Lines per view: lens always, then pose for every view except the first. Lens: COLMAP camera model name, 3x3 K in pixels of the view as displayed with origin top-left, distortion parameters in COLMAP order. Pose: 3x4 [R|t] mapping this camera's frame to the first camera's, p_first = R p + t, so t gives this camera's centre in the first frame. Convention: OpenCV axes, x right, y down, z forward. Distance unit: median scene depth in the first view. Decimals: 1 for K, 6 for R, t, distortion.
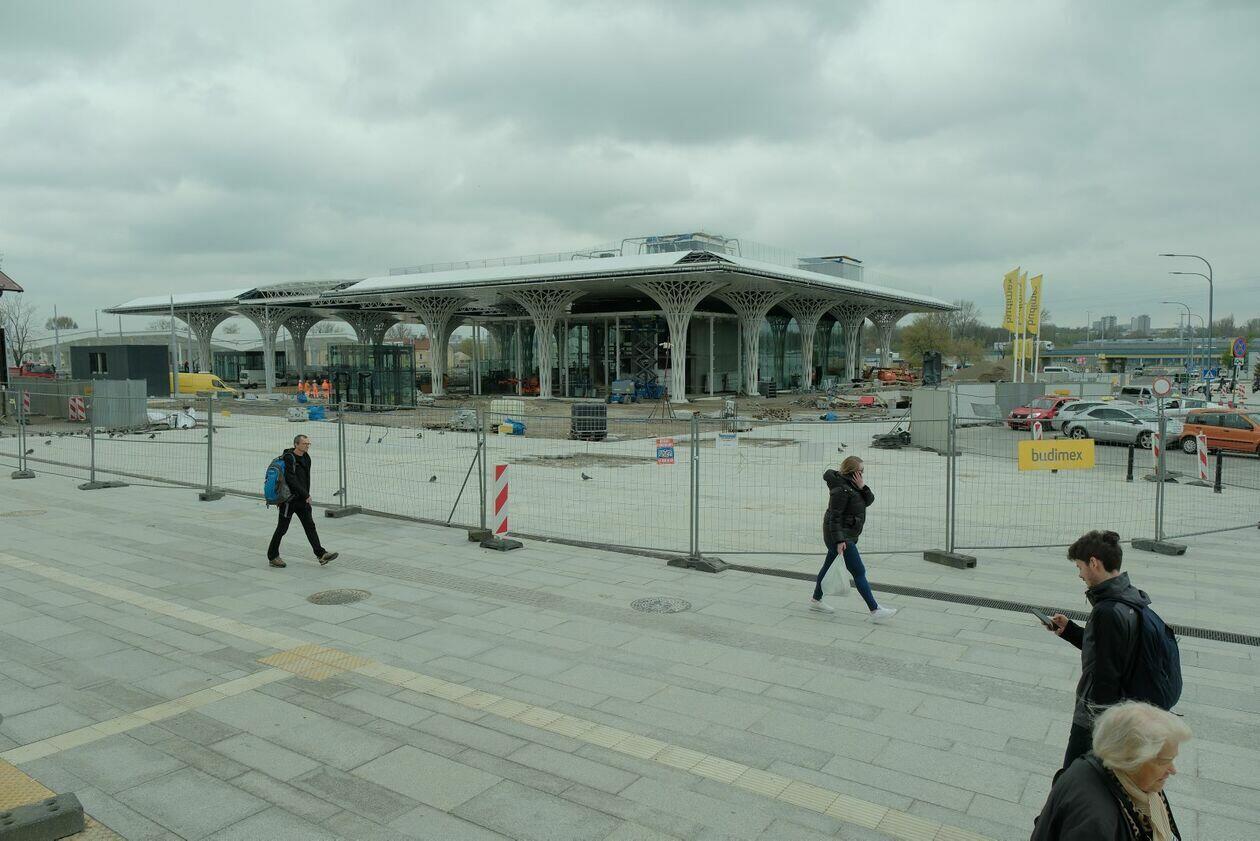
lens RADIAL K [[889.5, 0, 631.0], [0, 889.5, 420.2], [0, 0, 1]] dist [-0.001373, -0.001159]
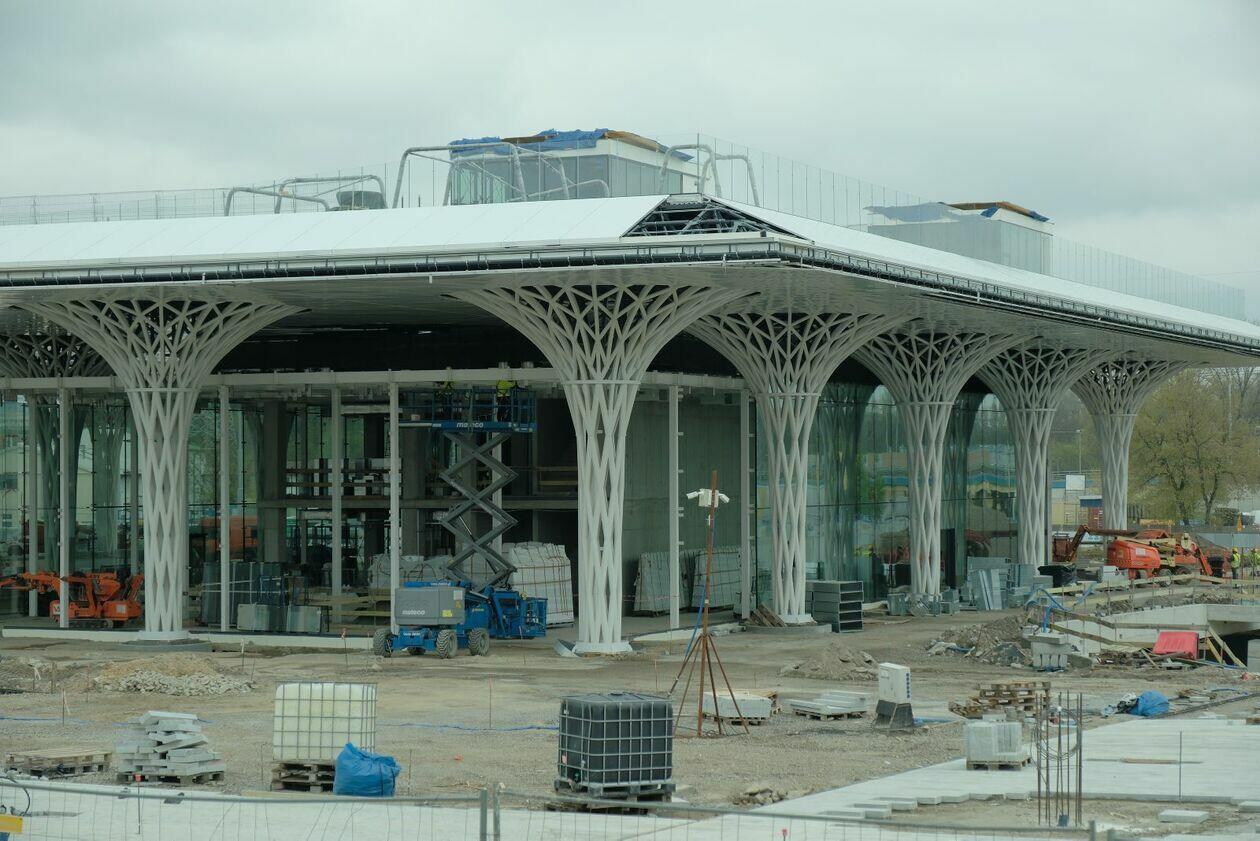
lens RADIAL K [[2743.4, 0, 630.4], [0, 2743.4, 421.0], [0, 0, 1]] dist [0.044919, 0.000000]
pose [[0.987400, 0.005412, 0.158150, -0.088079], [0.008804, 0.995989, -0.089046, -0.013096], [-0.157998, 0.089316, 0.983392, 0.000990]]
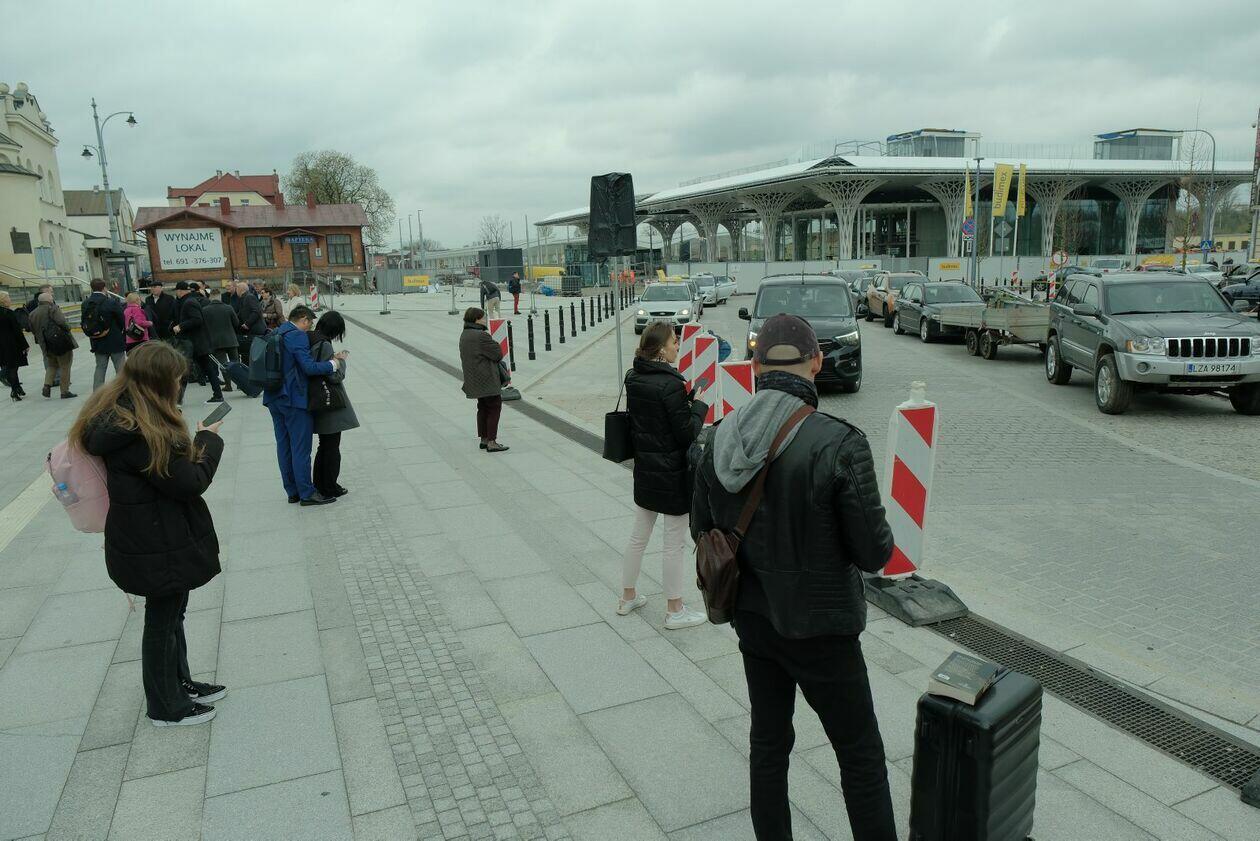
lens RADIAL K [[889.5, 0, 630.0], [0, 889.5, 422.4], [0, 0, 1]] dist [-0.001373, -0.001159]
pose [[0.837494, 0.071760, -0.541715, 0.428423], [-0.004703, 0.992250, 0.124171, 0.020044], [0.546427, -0.101445, 0.831340, -0.185466]]
